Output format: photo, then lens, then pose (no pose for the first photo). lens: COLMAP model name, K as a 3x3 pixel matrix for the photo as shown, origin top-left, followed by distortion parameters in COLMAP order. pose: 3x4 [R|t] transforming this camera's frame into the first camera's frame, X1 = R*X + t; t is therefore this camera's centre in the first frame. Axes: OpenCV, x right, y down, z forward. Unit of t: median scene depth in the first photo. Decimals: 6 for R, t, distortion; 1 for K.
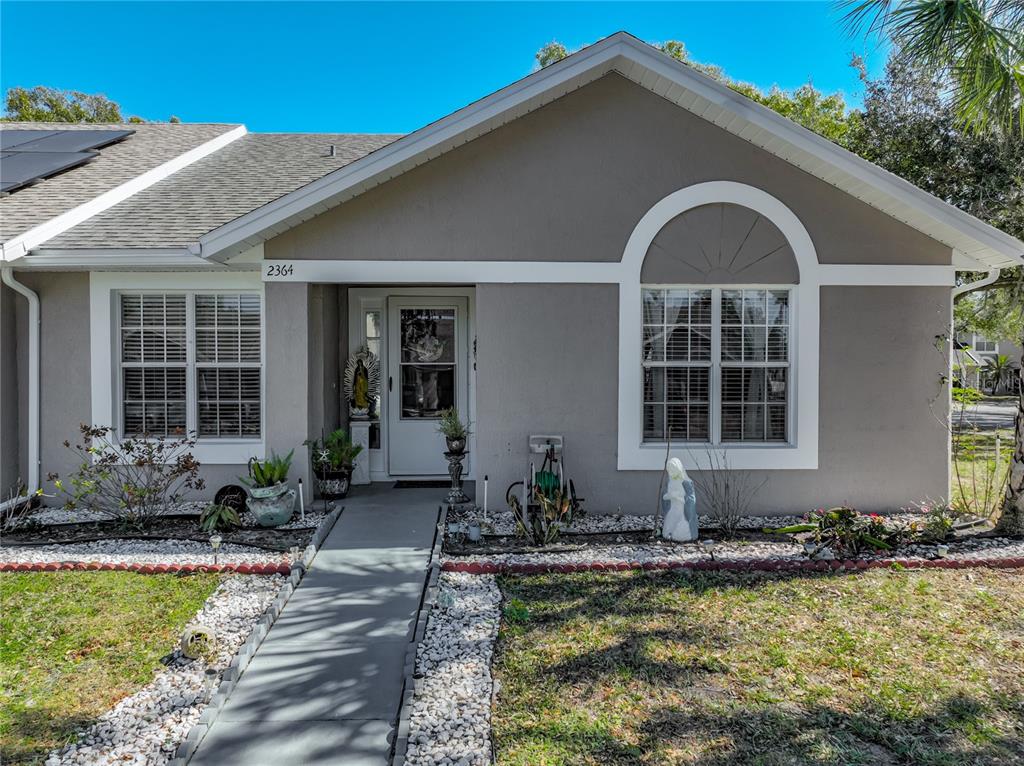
lens RADIAL K [[694.7, 0, 509.4], [0, 694.7, 396.5], [0, 0, 1]] dist [0.007399, 0.015915]
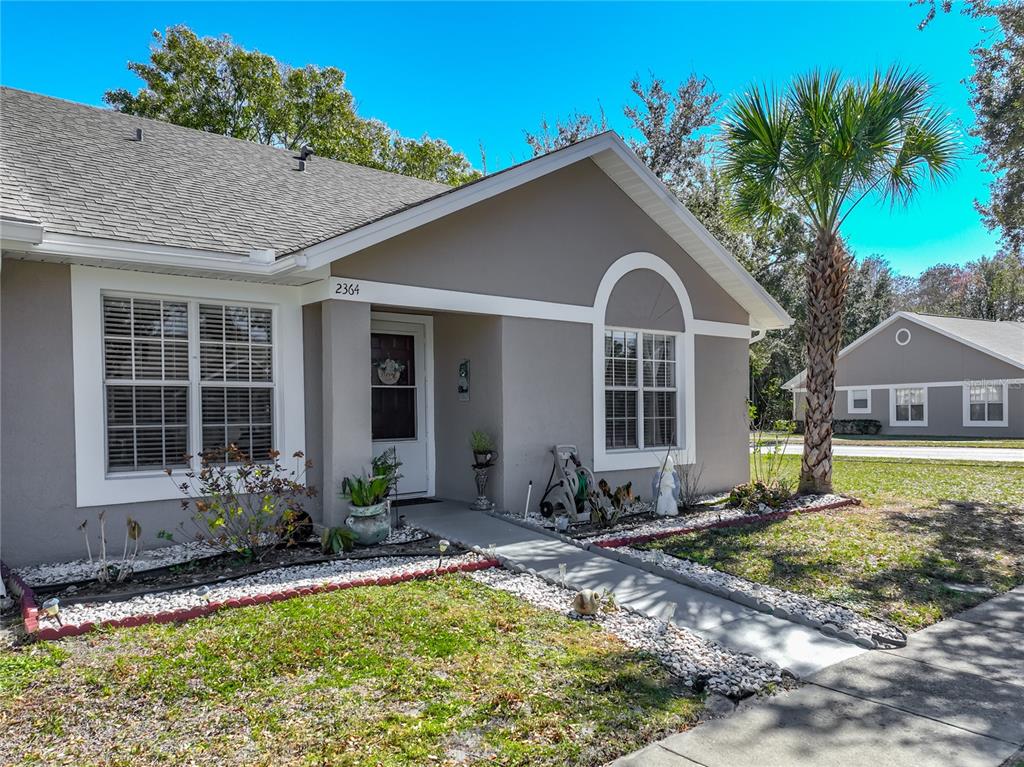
lens RADIAL K [[747.9, 0, 522.9], [0, 747.9, 424.7], [0, 0, 1]] dist [0.017704, 0.005466]
pose [[0.791824, -0.018345, 0.610473, -0.767774], [0.026164, 0.999650, -0.003895, 0.022250], [-0.610188, 0.019057, 0.792027, 0.004649]]
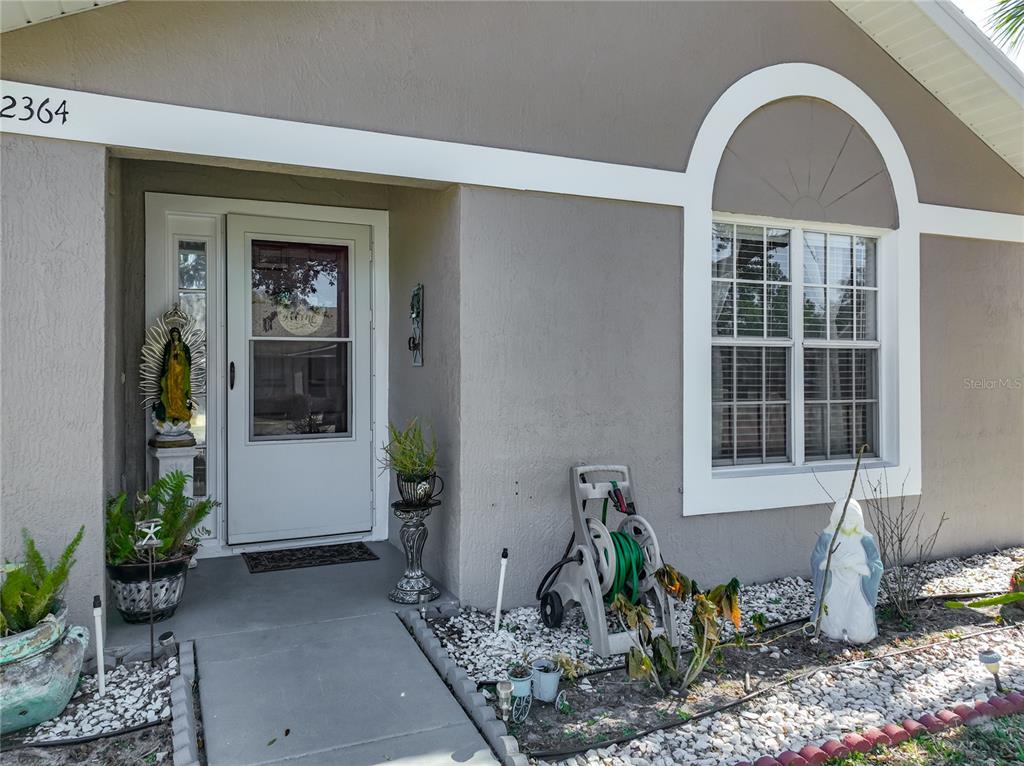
lens RADIAL K [[747.9, 0, 506.5], [0, 747.9, 370.8], [0, 0, 1]] dist [0.017704, 0.005466]
pose [[0.927933, 0.000054, 0.372748, -0.226962], [0.010904, 0.999568, -0.027290, -0.003574], [-0.372589, 0.029388, 0.927531, 0.450955]]
